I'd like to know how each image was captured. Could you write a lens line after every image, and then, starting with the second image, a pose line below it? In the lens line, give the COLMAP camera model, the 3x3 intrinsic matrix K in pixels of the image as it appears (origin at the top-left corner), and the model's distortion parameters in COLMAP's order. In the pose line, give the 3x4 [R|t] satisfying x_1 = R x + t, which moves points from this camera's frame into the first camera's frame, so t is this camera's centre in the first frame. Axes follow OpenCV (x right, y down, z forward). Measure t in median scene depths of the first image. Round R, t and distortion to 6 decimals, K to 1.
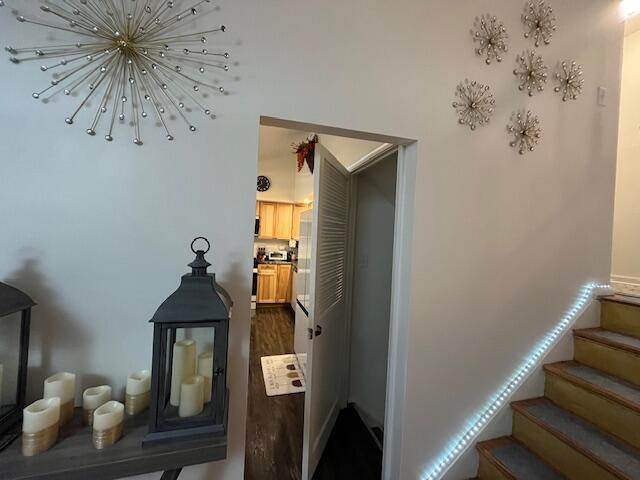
lens RADIAL K [[263.3, 0, 320.0], [0, 263.3, 240.0], [0, 0, 1]] dist [0.000268, -0.000060]
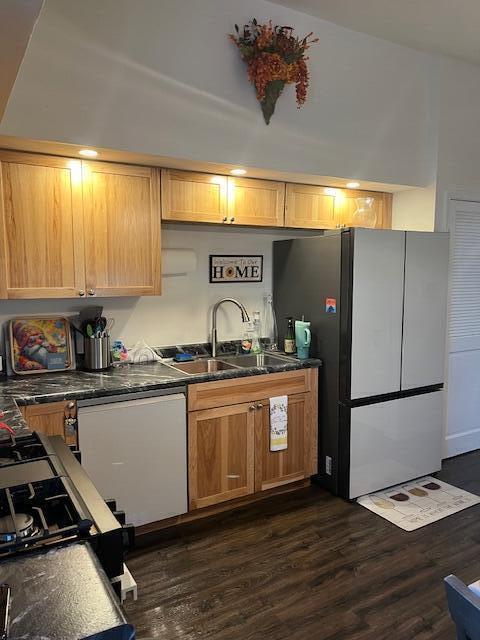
lens RADIAL K [[482.3, 0, 240.0], [0, 482.3, 320.0], [0, 0, 1]] dist [0.001324, 0.001143]
pose [[-0.263192, -0.147936, 0.953334, -1.008504], [-0.004536, 0.988352, 0.152118, -0.083357], [-0.964733, 0.035712, -0.260797, 1.636120]]
